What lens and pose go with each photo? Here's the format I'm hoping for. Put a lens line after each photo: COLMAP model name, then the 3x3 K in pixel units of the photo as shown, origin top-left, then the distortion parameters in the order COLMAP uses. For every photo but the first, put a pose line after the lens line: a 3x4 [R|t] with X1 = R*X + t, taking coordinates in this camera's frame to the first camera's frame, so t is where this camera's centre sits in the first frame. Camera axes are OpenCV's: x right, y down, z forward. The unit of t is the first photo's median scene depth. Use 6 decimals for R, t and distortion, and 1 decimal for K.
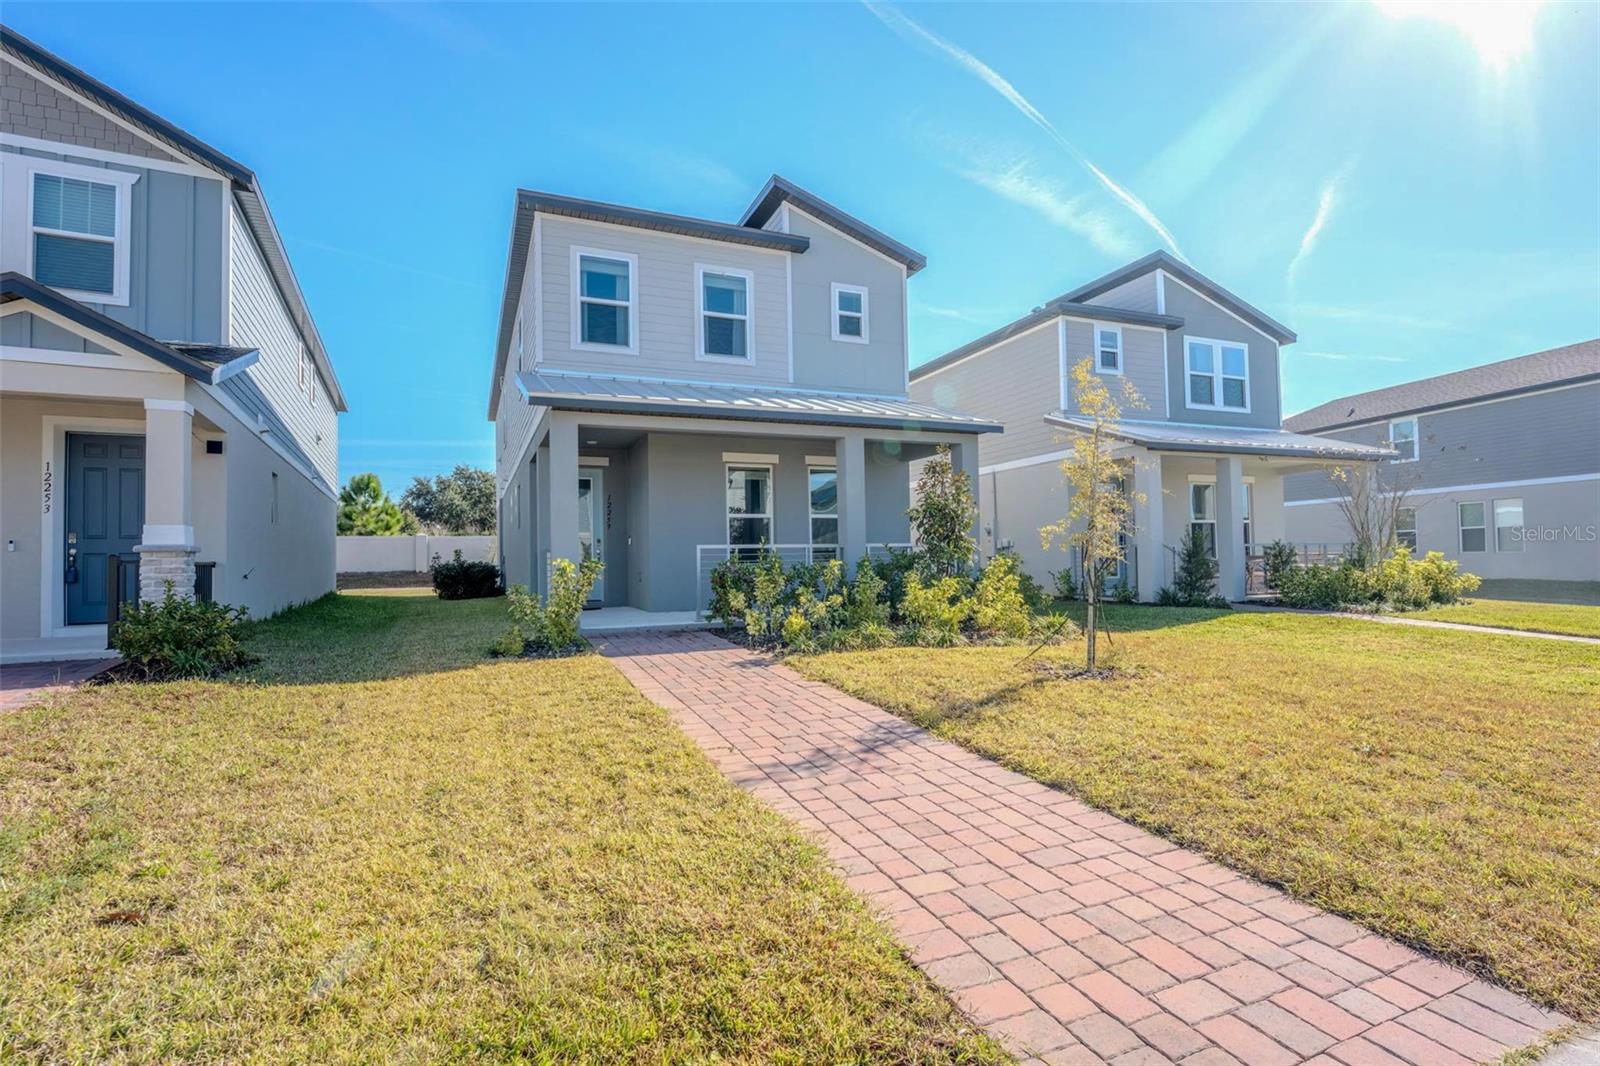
lens RADIAL K [[707.1, 0, 800.0], [0, 707.1, 533.0], [0, 0, 1]] dist [-0.012503, 0.000713]
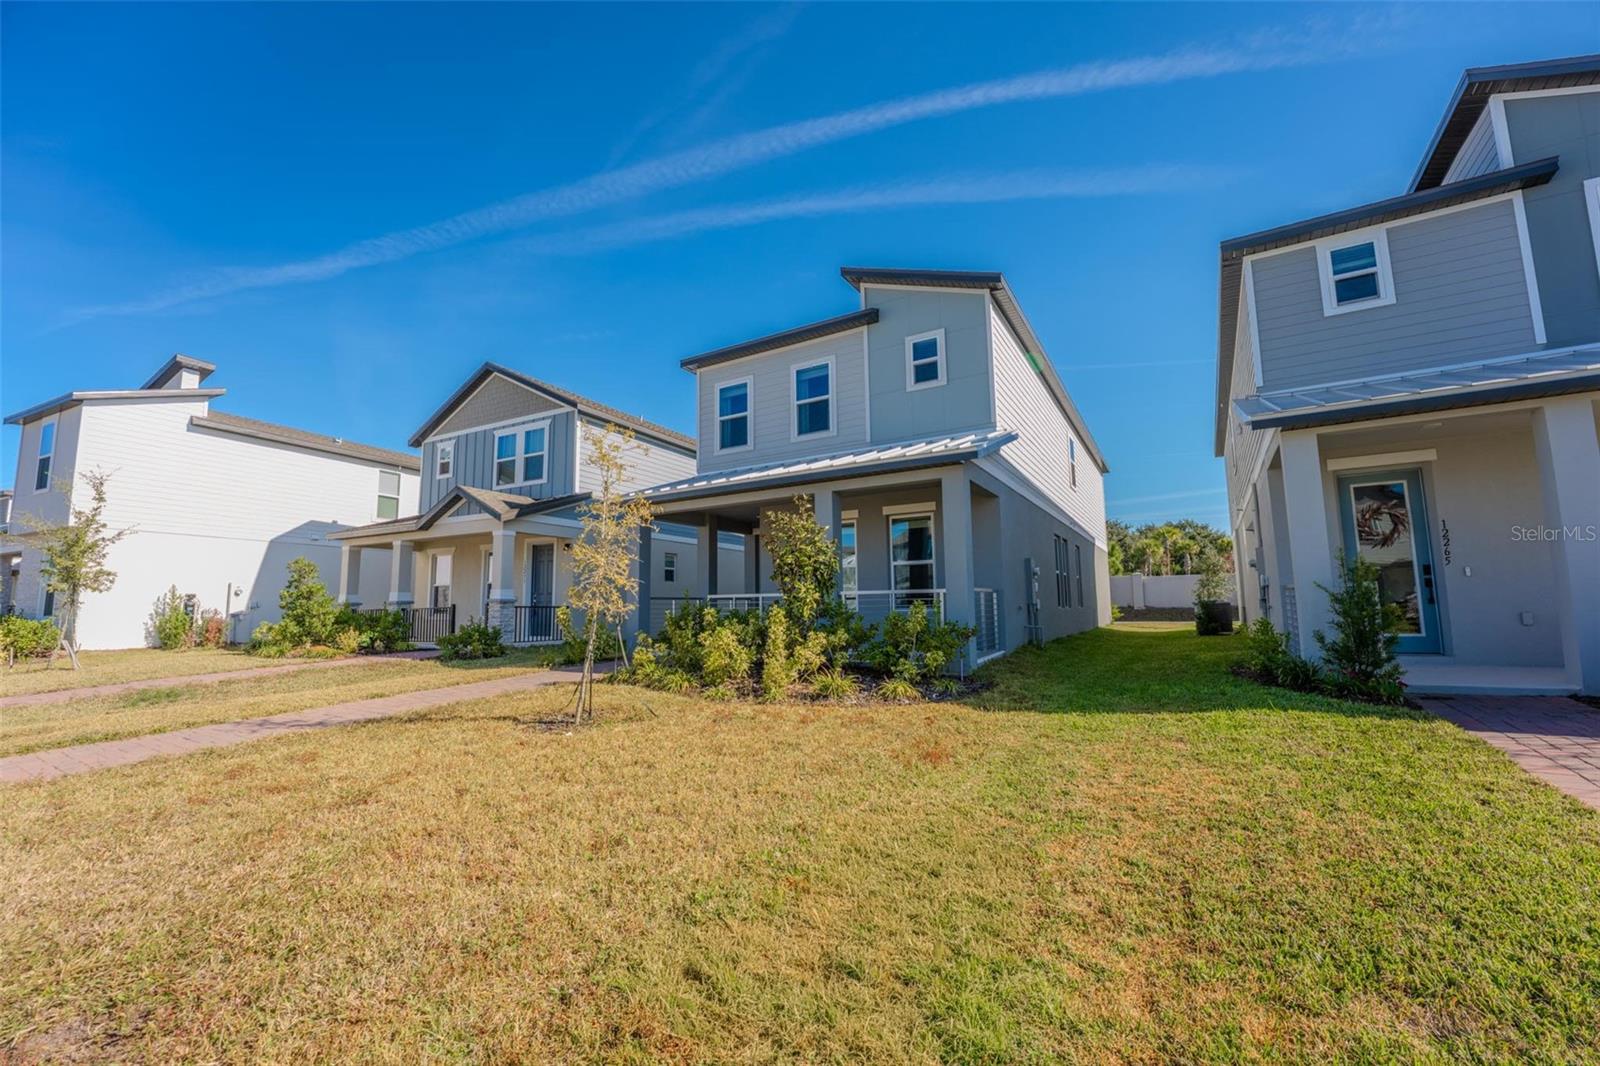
lens RADIAL K [[647.7, 0, 800.0], [0, 647.7, 533.0], [0, 0, 1]] dist [-0.030600, 0.003736]
pose [[0.589831, -0.078524, -0.803700, 0.733379], [0.036512, 0.996836, -0.070598, -0.006667], [0.806701, 0.012296, 0.590832, 0.333986]]
